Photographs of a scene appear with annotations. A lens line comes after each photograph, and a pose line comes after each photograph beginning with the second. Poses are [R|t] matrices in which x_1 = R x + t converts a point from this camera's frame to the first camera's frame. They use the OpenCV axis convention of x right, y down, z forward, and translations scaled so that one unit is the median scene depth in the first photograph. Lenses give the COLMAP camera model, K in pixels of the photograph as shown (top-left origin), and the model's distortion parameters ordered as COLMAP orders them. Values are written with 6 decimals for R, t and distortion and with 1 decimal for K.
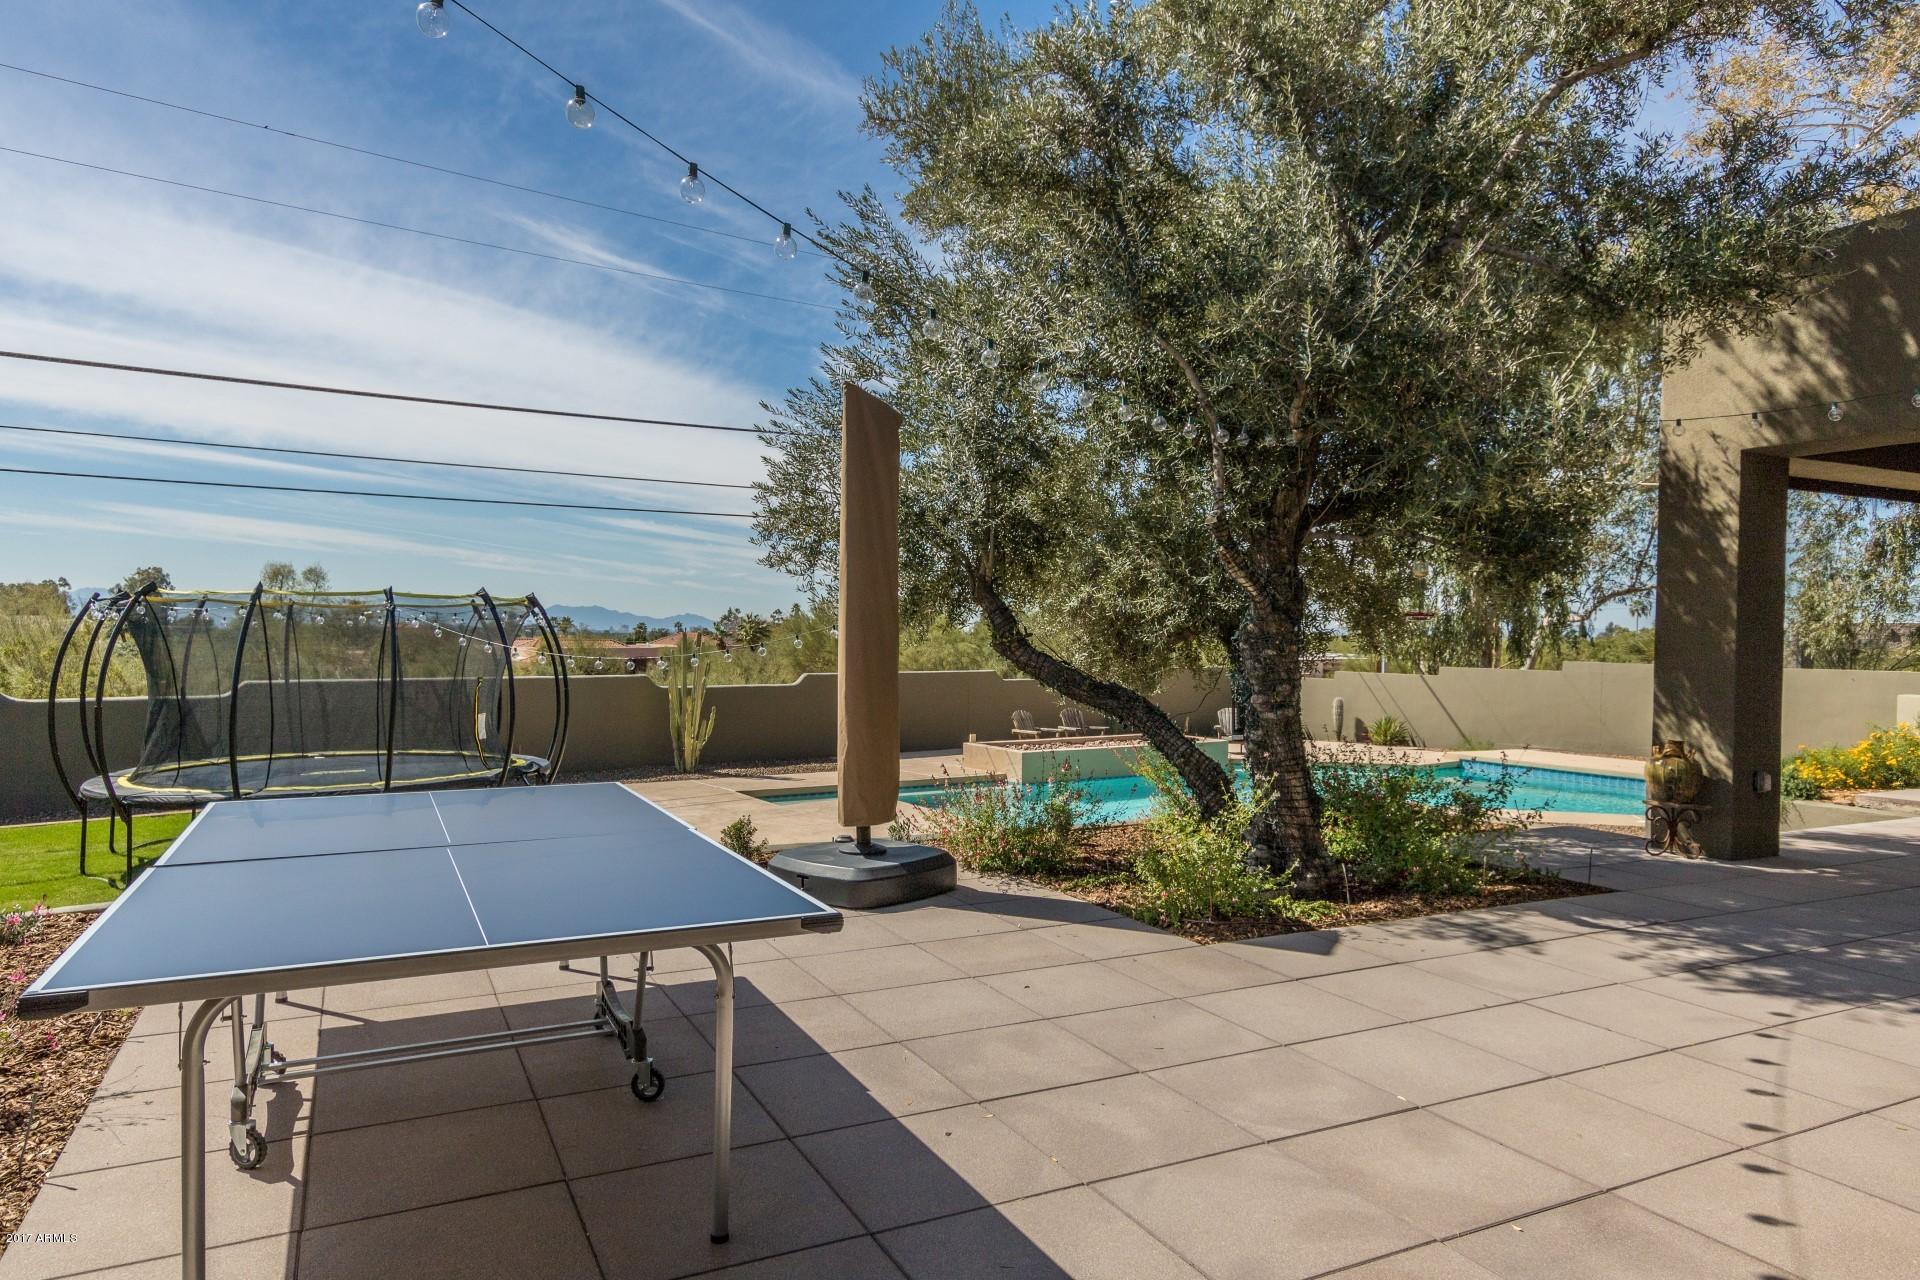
lens RADIAL K [[1194.2, 0, 960.0], [0, 1194.2, 640.0], [0, 0, 1]] dist [-0.000137, 0.000735]
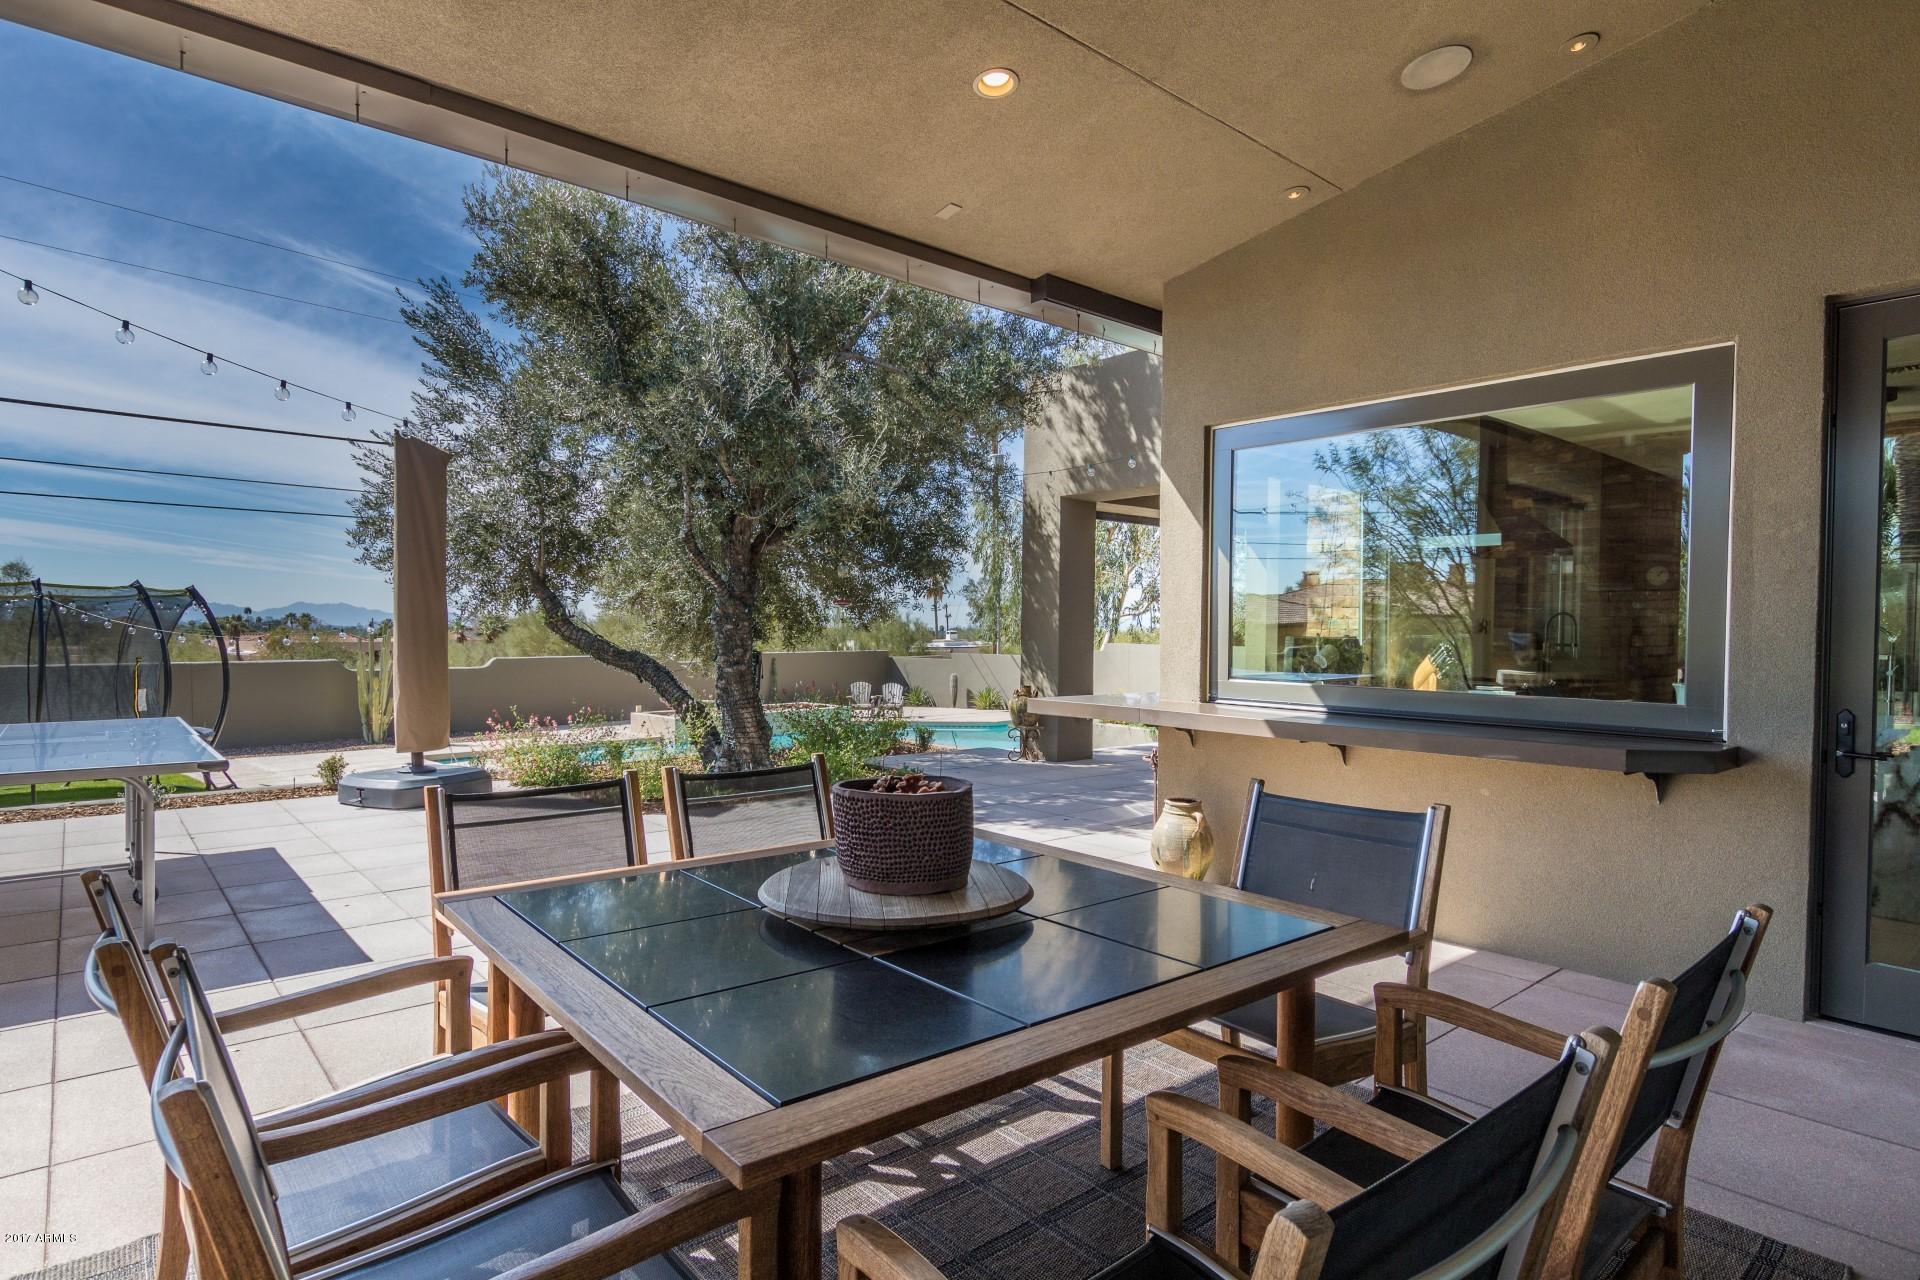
lens RADIAL K [[997.1, 0, 960.0], [0, 997.1, 640.0], [0, 0, 1]] dist [0.002949, -0.015696]
pose [[0.967887, -0.006692, 0.251295, 0.196905], [0.005197, 0.999965, 0.006612, 0.017462], [-0.251331, -0.005094, 0.967888, -0.208323]]
